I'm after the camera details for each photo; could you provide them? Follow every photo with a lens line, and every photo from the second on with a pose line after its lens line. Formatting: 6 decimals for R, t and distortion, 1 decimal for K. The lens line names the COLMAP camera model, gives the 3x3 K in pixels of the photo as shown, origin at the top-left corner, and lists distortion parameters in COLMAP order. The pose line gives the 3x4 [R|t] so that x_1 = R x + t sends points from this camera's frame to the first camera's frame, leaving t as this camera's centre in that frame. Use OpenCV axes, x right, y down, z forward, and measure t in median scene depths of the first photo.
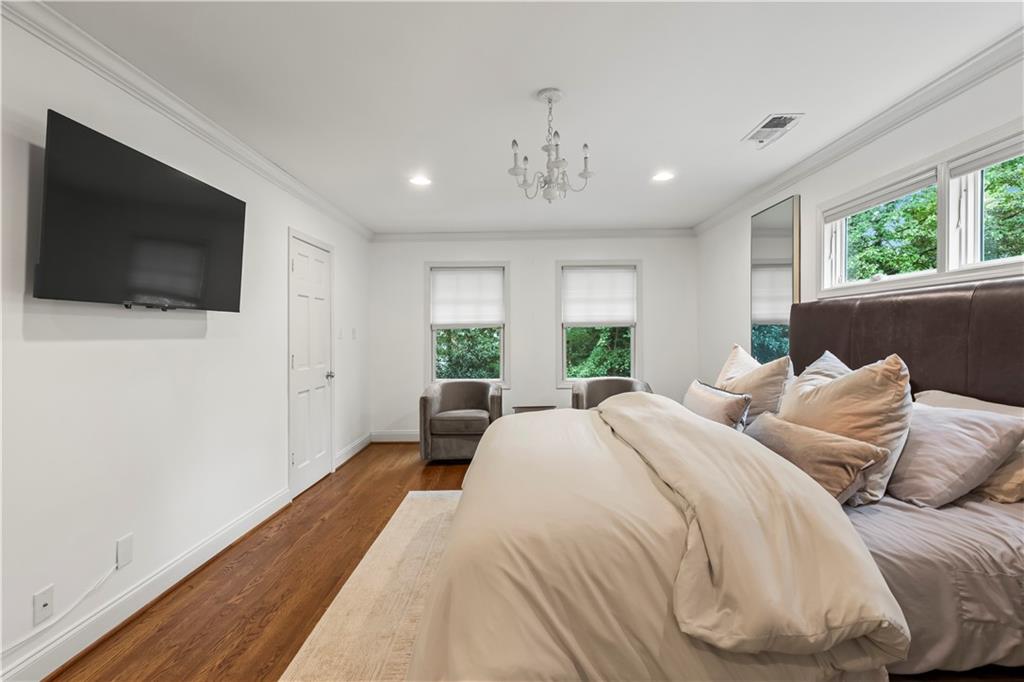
lens RADIAL K [[460.1, 0, 512.0], [0, 460.1, 341.0], [0, 0, 1]] dist [-0.000606, -0.000350]
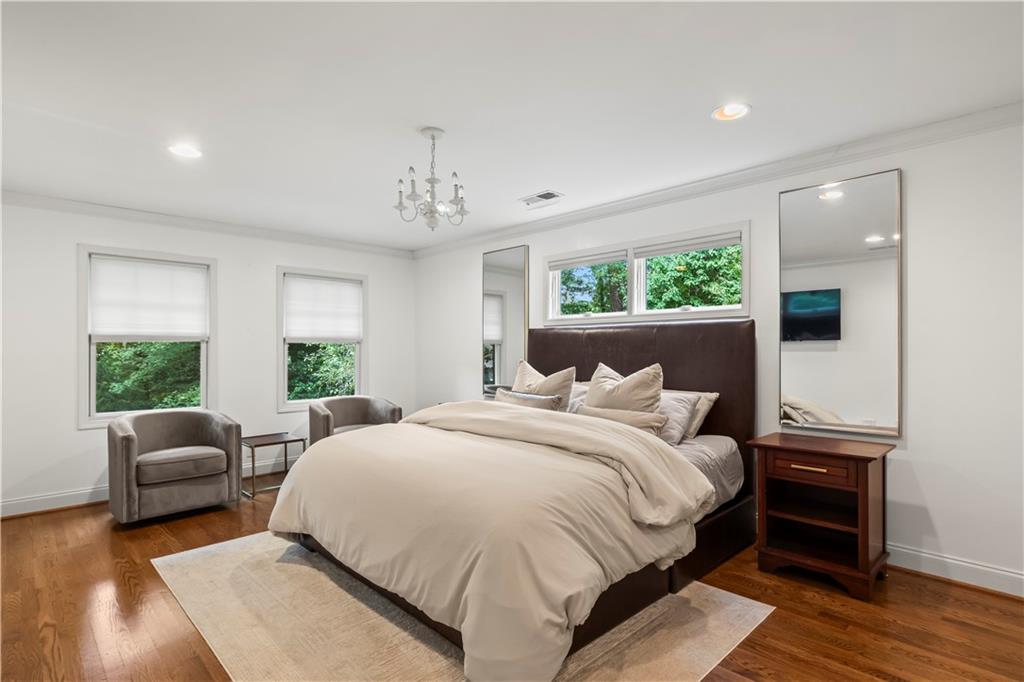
lens RADIAL K [[520.3, 0, 512.2], [0, 520.3, 357.3], [0, 0, 1]] dist [-0.013035, -0.000134]
pose [[0.705019, 0.000903, 0.709188, -0.479491], [0.003146, 0.999985, -0.004400, 0.006082], [-0.709182, 0.005333, 0.705006, -0.003754]]
